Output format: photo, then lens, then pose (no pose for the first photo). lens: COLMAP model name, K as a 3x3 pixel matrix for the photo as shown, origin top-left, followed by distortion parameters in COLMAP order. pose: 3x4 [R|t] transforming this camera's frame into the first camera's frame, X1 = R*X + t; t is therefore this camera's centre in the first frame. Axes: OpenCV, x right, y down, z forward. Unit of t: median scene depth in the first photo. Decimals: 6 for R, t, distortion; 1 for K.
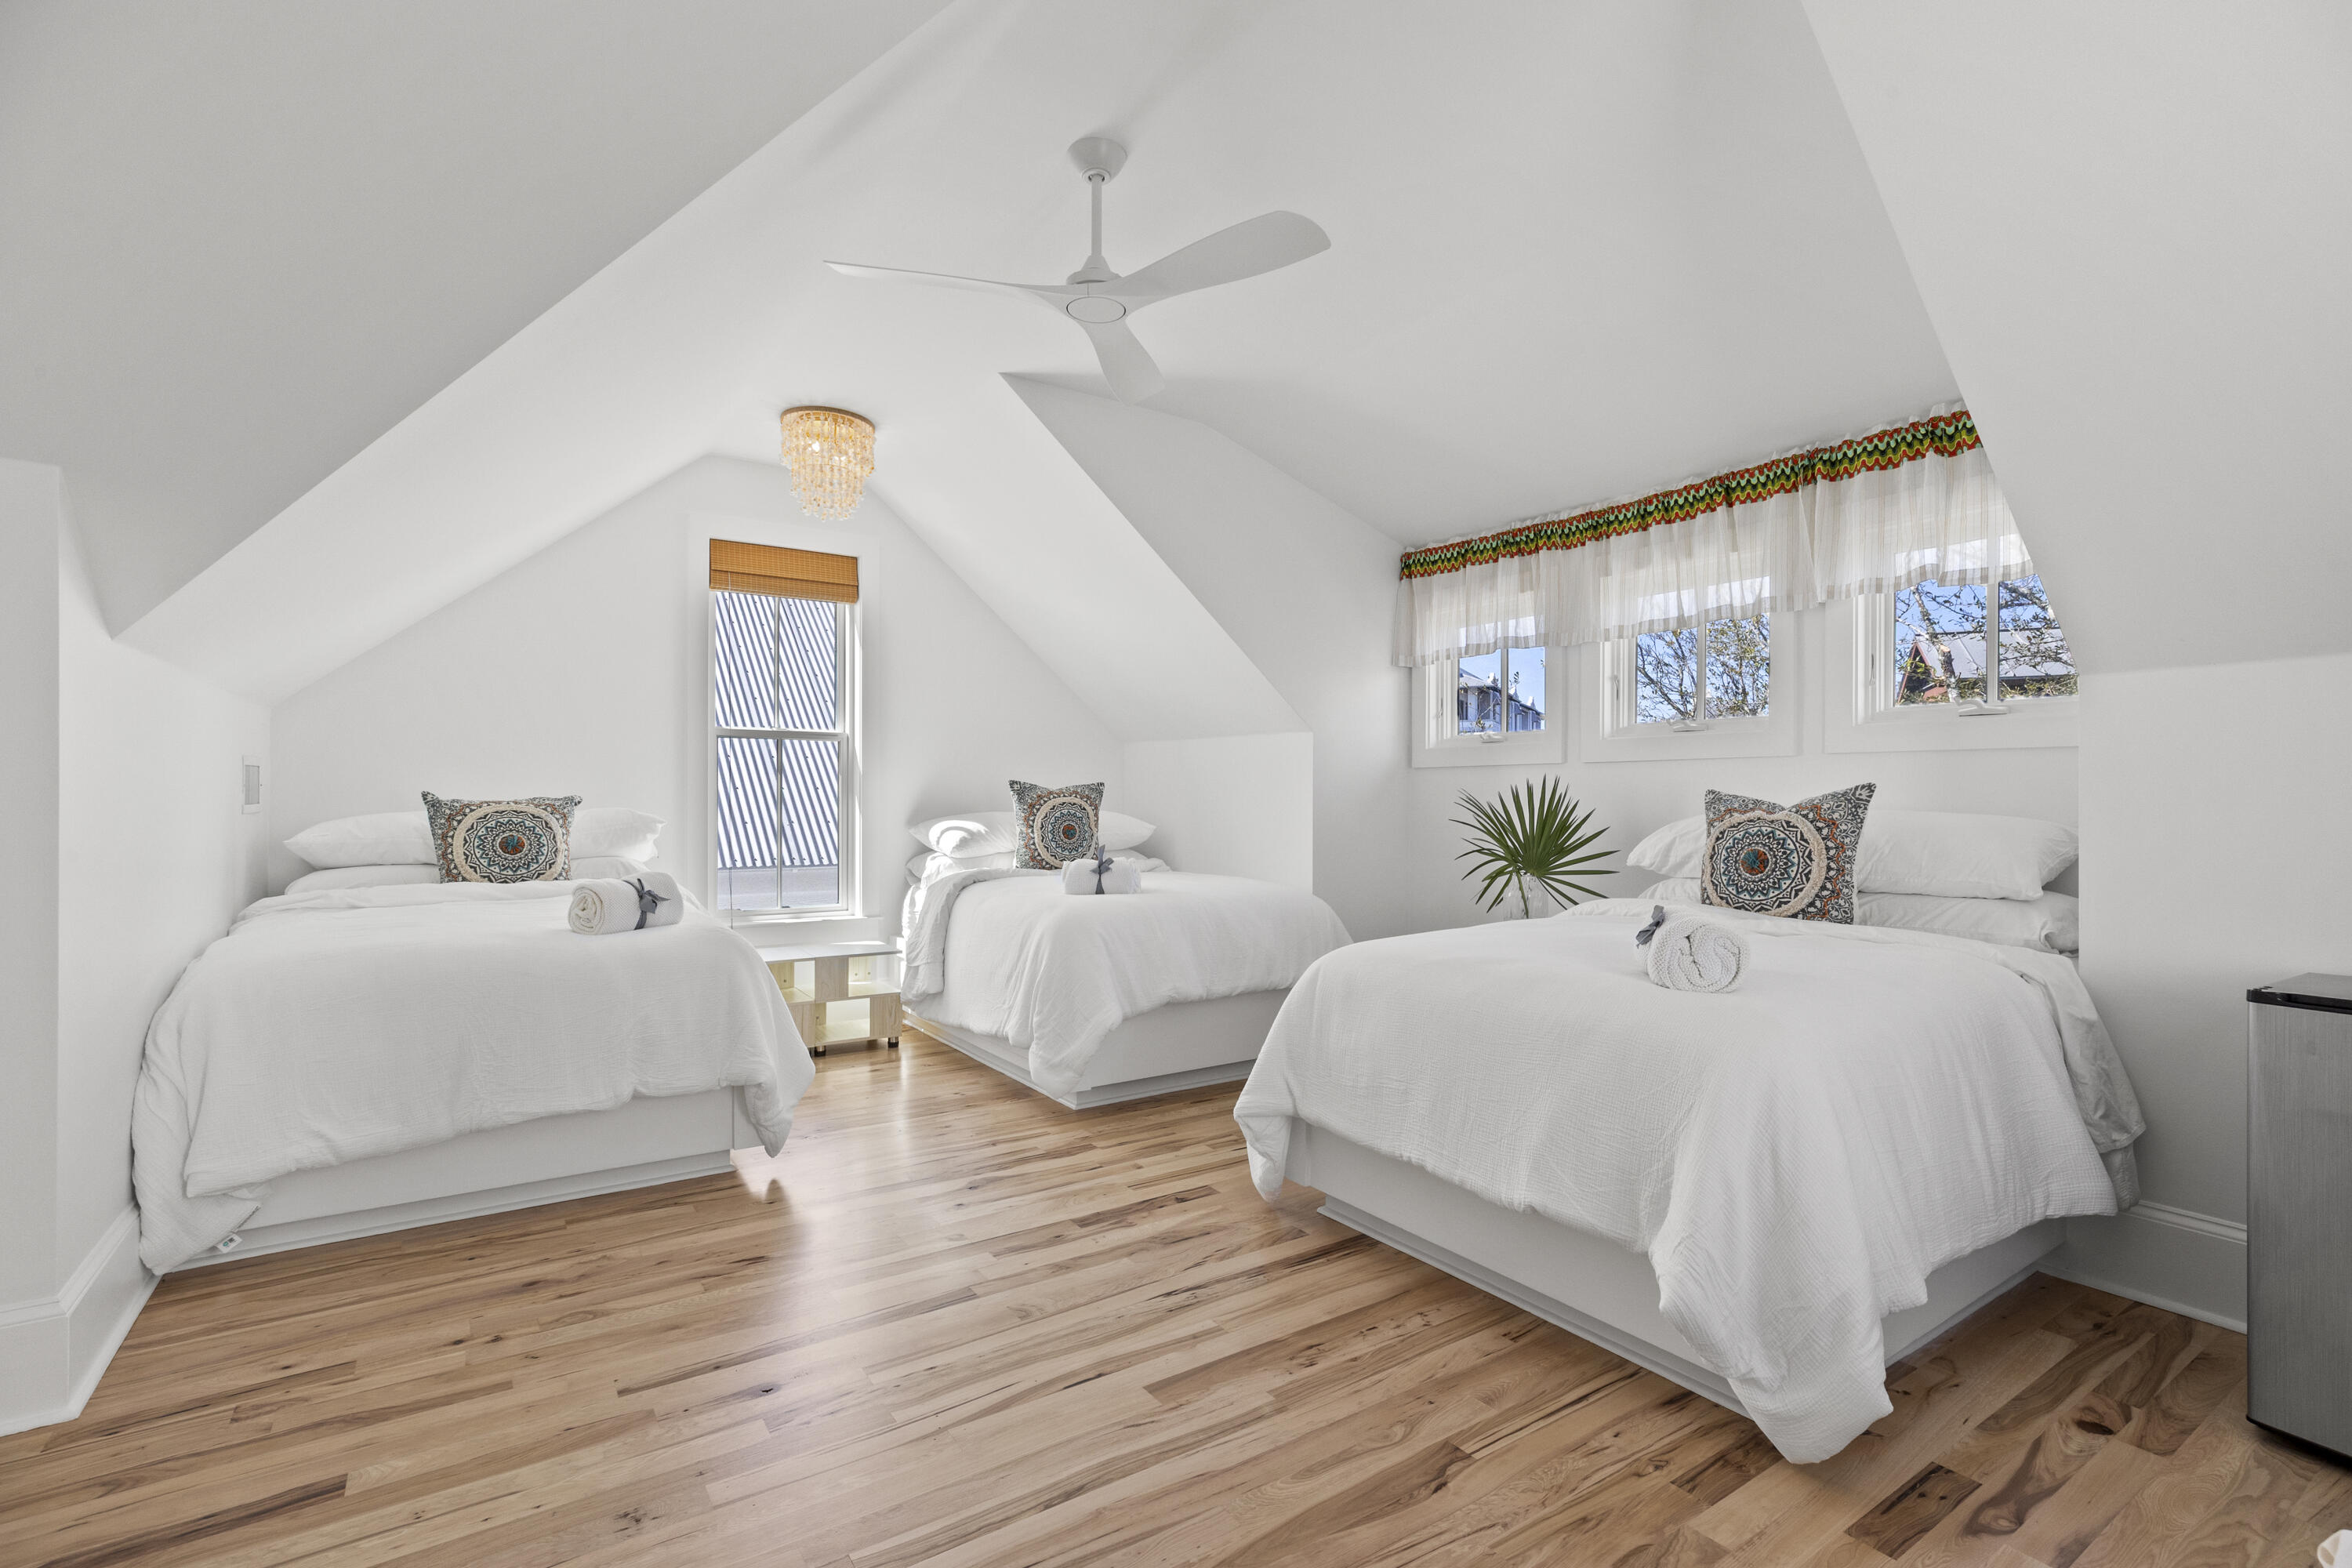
lens RADIAL K [[1081.2, 0, 1180.9], [0, 1081.2, 795.0], [0, 0, 1]] dist [-0.005727, 0.004900]
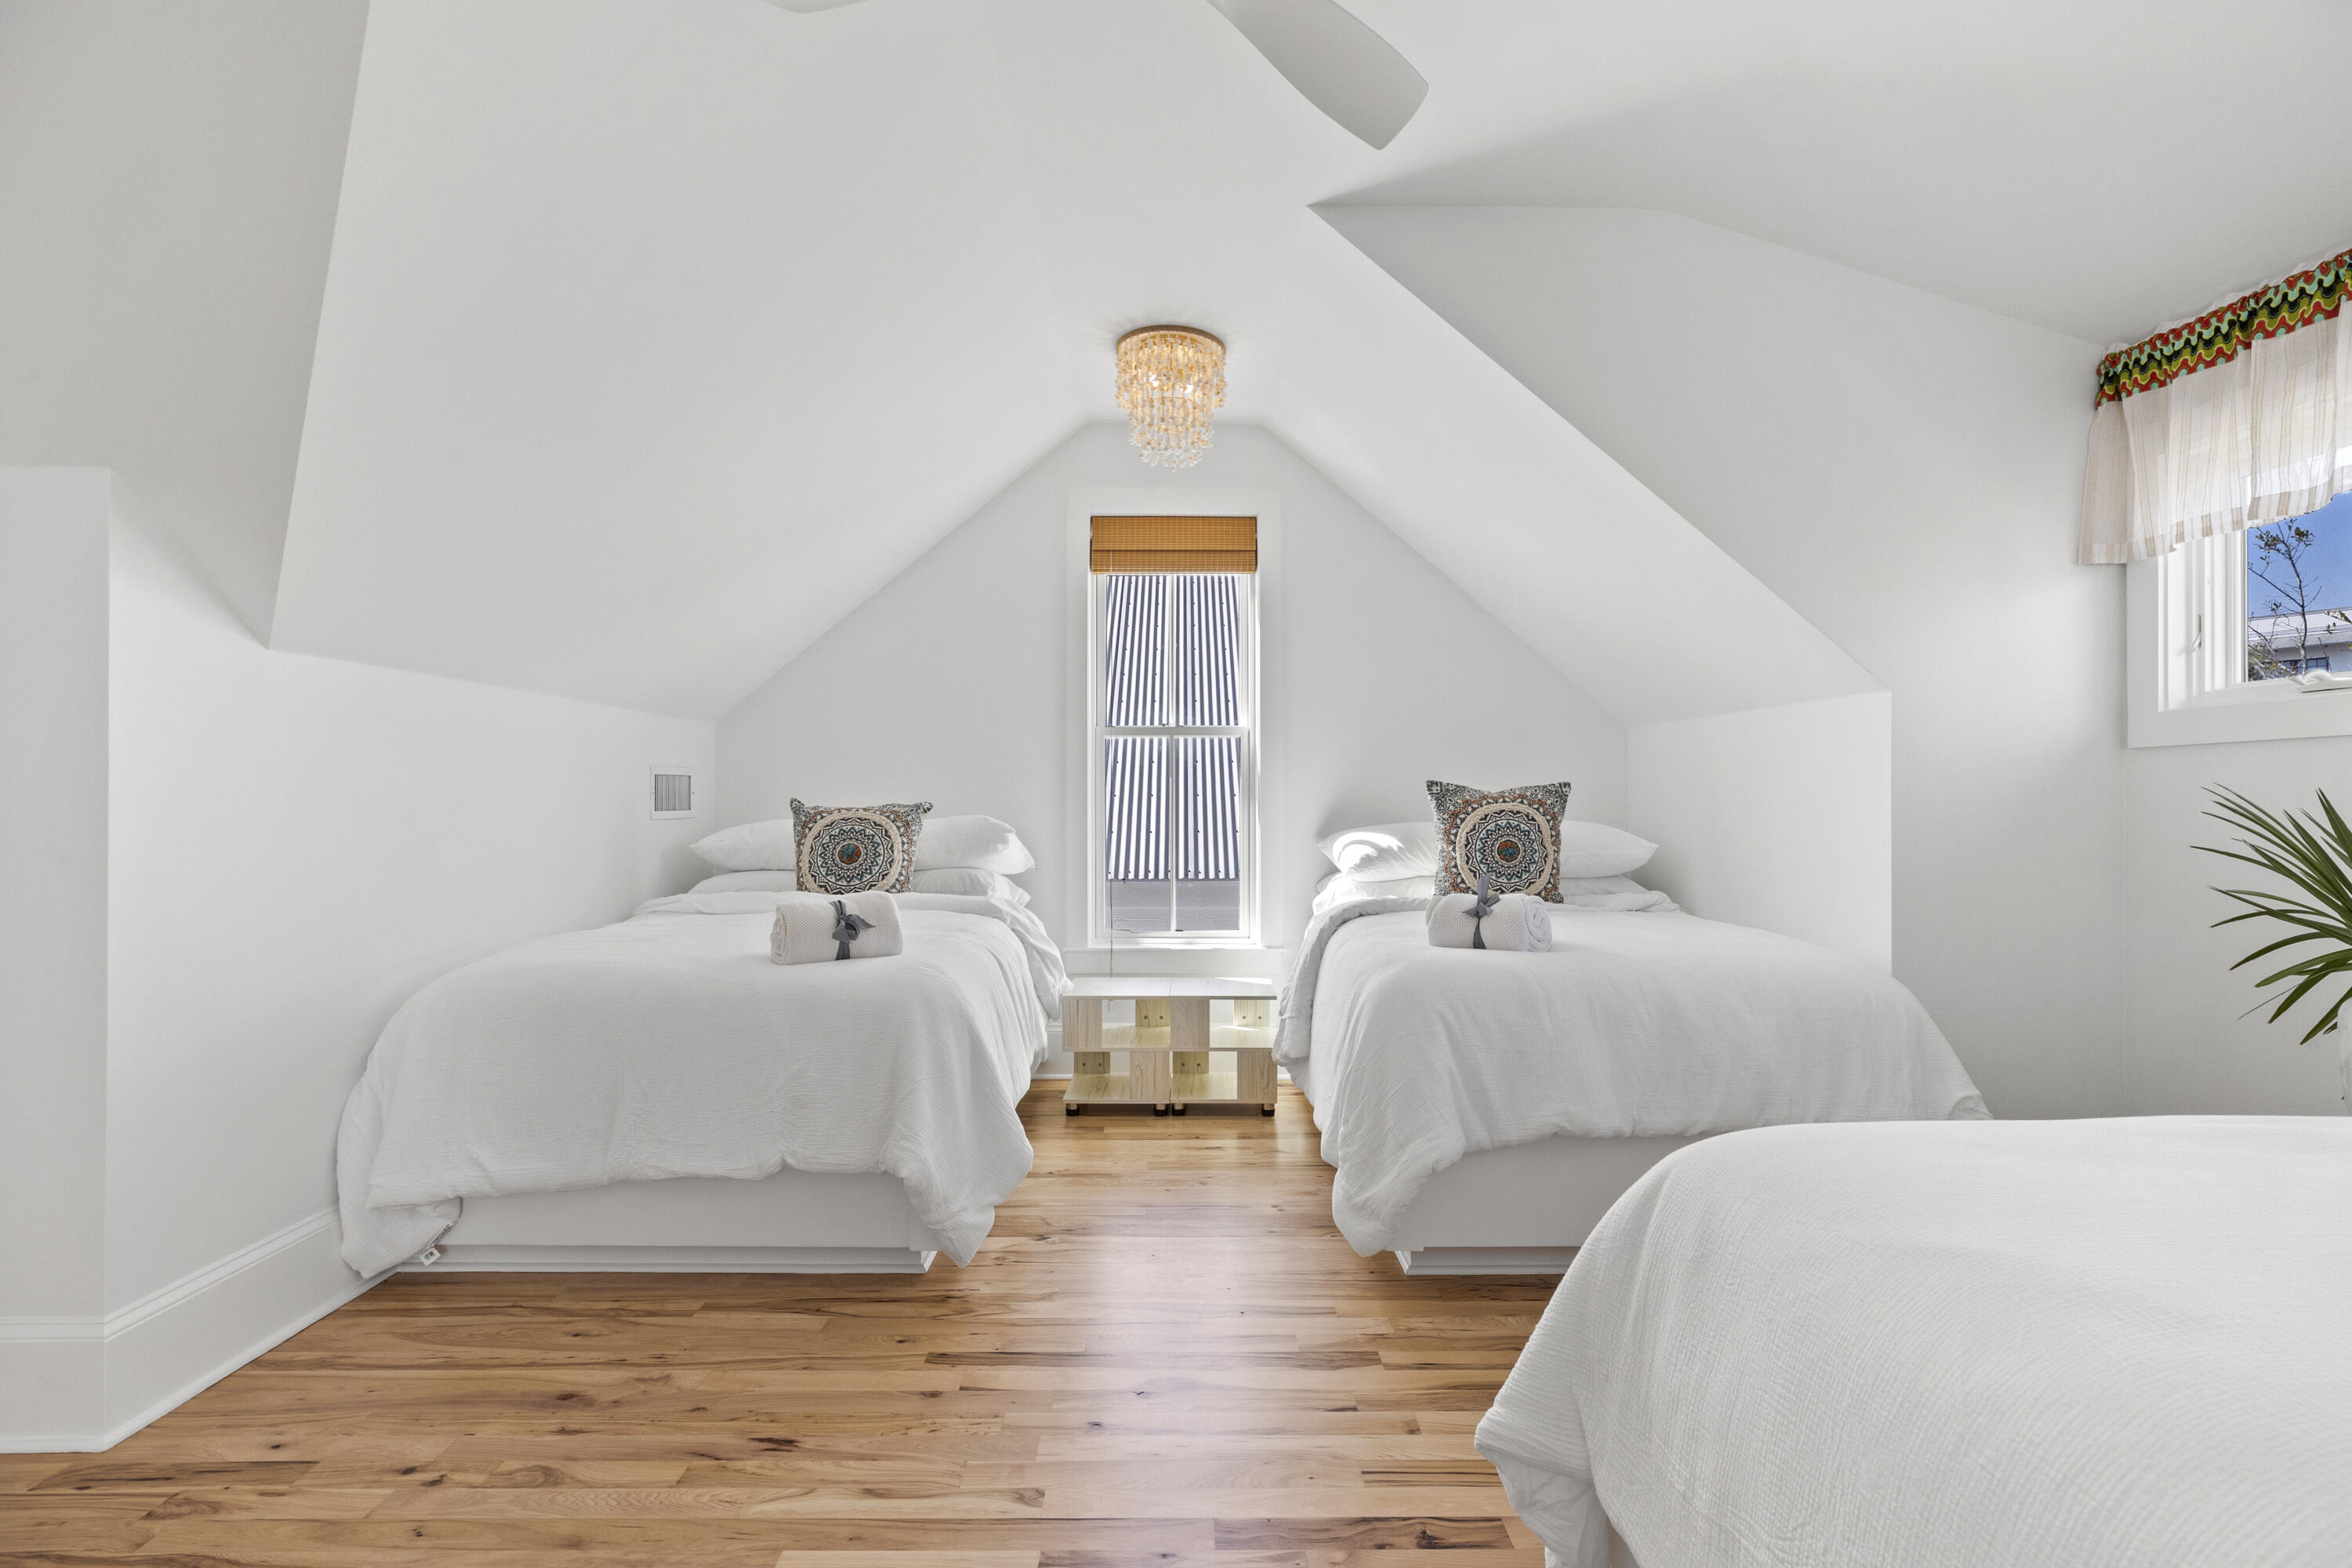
lens RADIAL K [[1081.2, 0, 1179.0], [0, 1081.2, 795.0], [0, 0, 1]] dist [-0.005727, 0.004900]
pose [[0.830169, -0.005080, -0.557489, 0.158443], [0.002243, 0.999981, -0.005772, 0.000415], [0.557507, 0.003541, 0.830164, 0.372915]]
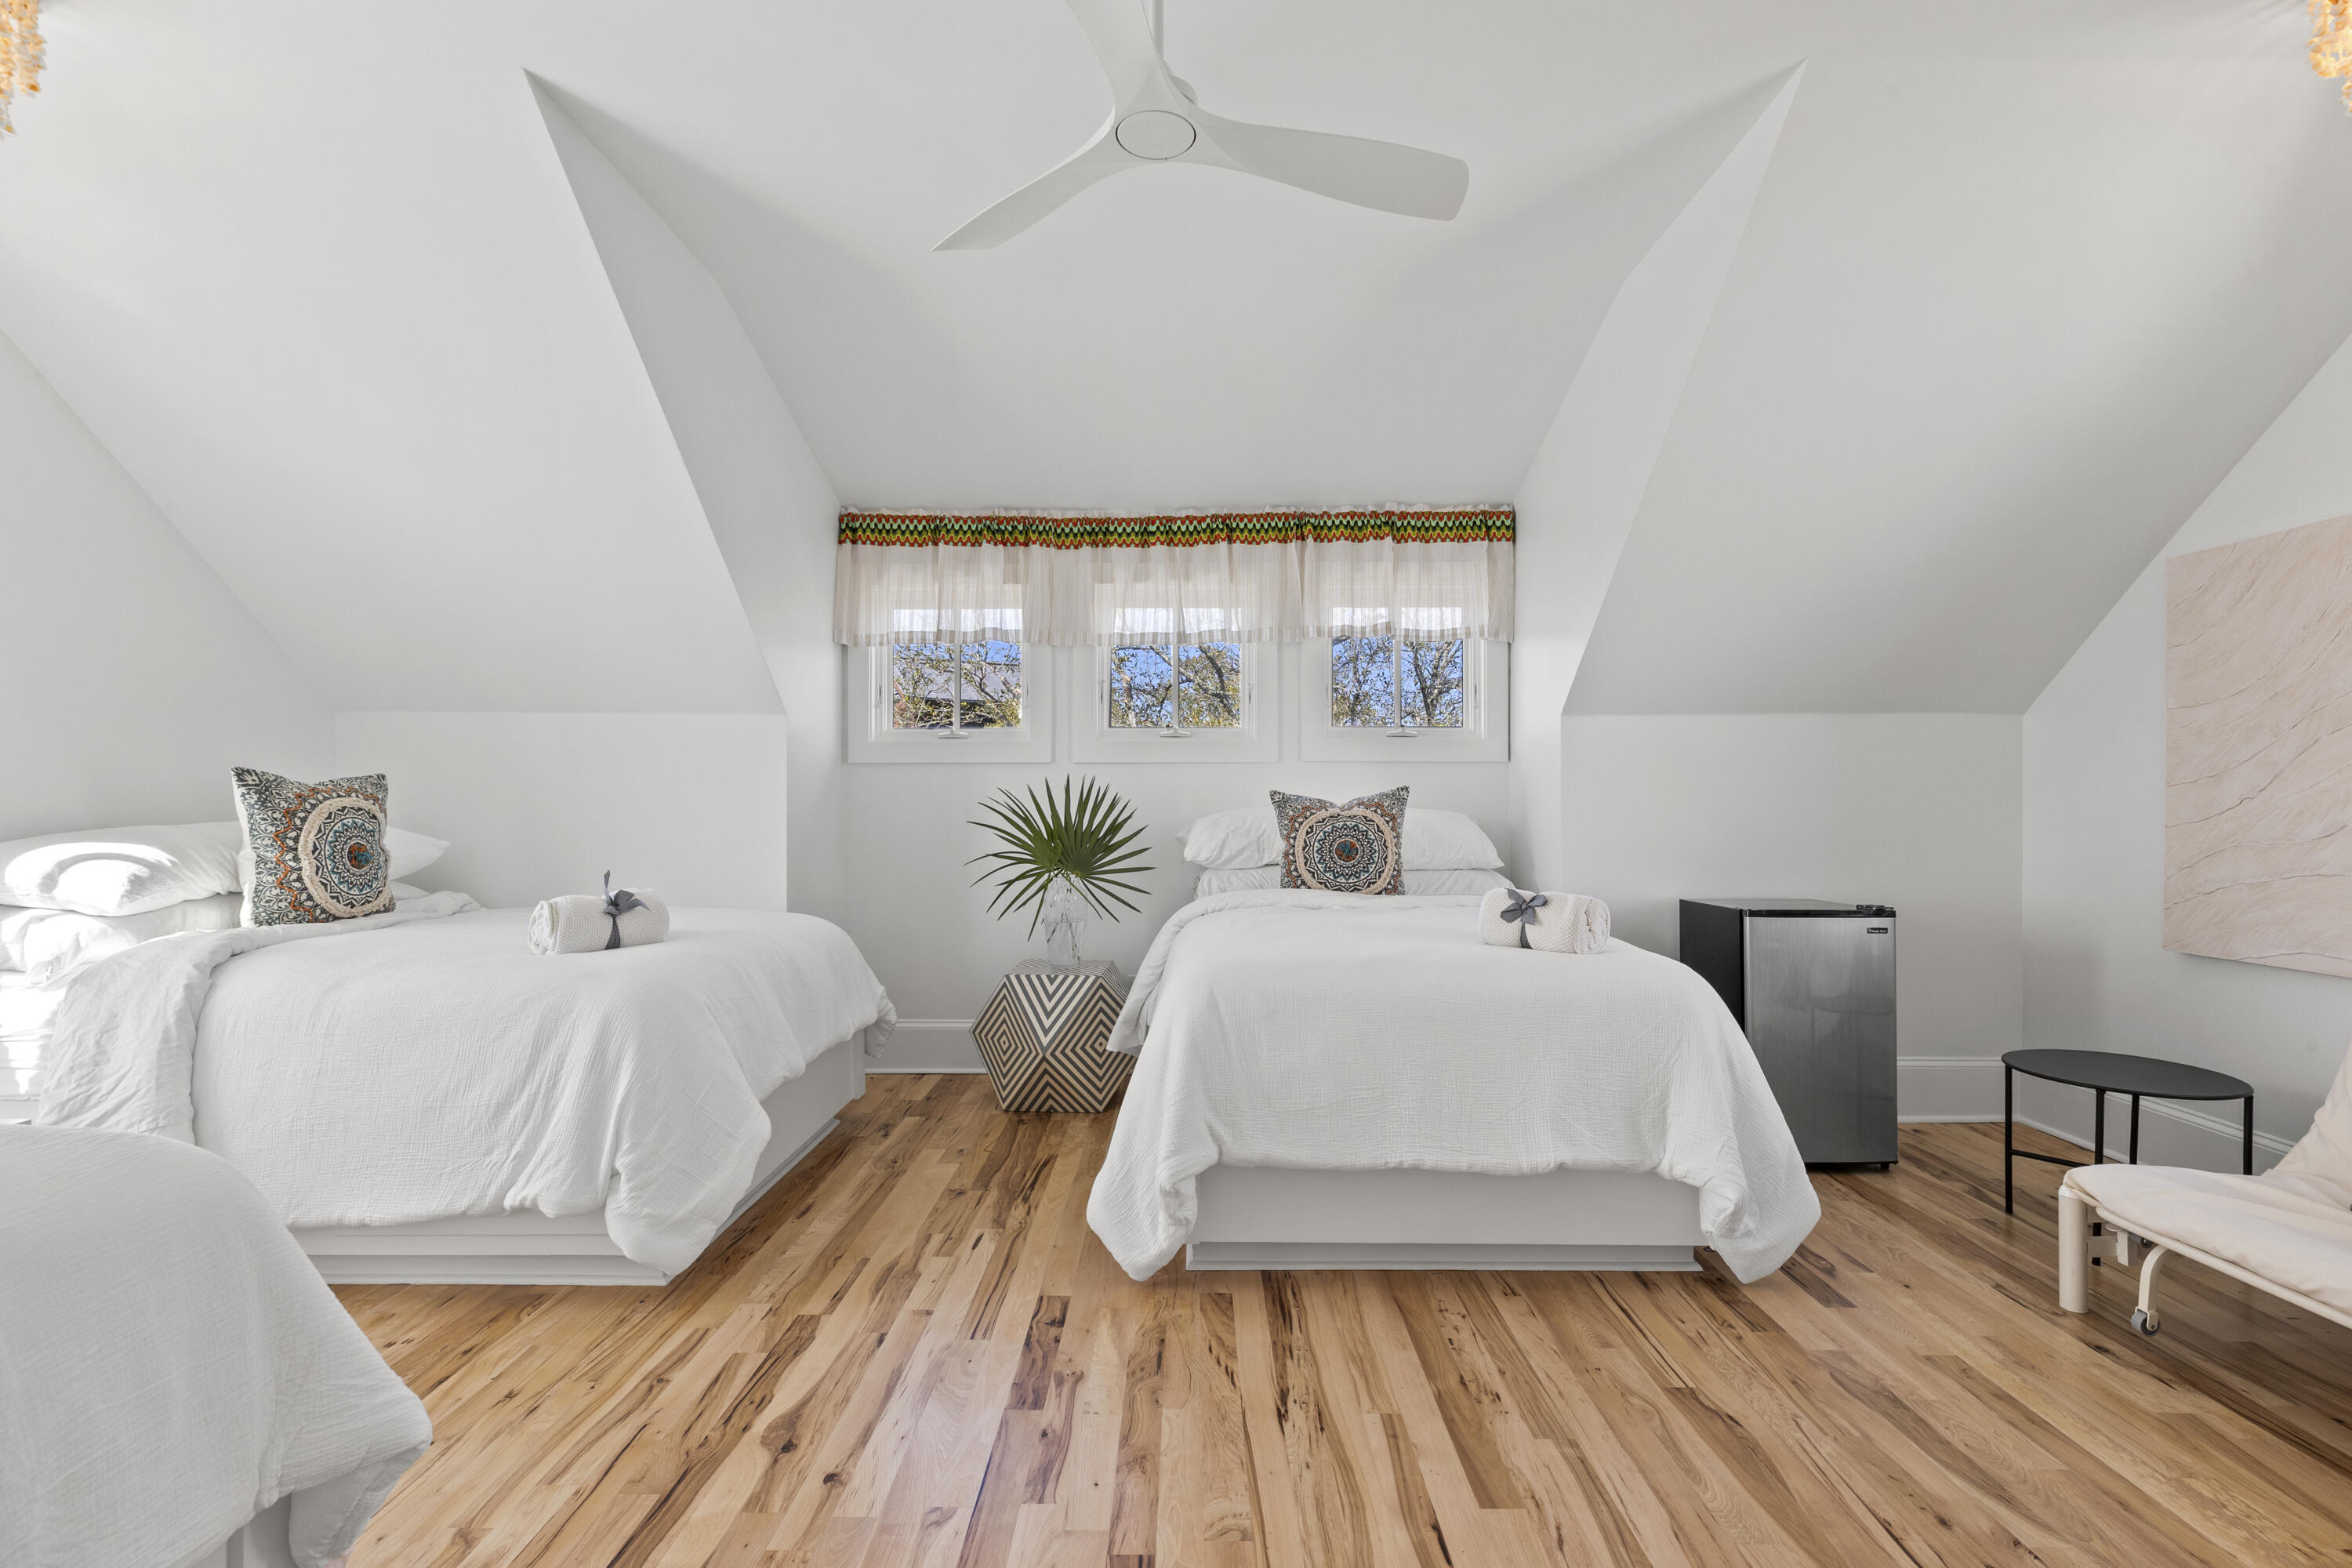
lens RADIAL K [[1081.2, 0, 1182.6], [0, 1081.2, 790.3], [0, 0, 1]] dist [-0.005727, 0.004900]
pose [[0.564289, 0.003872, 0.825569, -0.457594], [-0.000701, 0.999991, -0.004211, 0.000067], [-0.825577, 0.001798, 0.564286, 0.386753]]
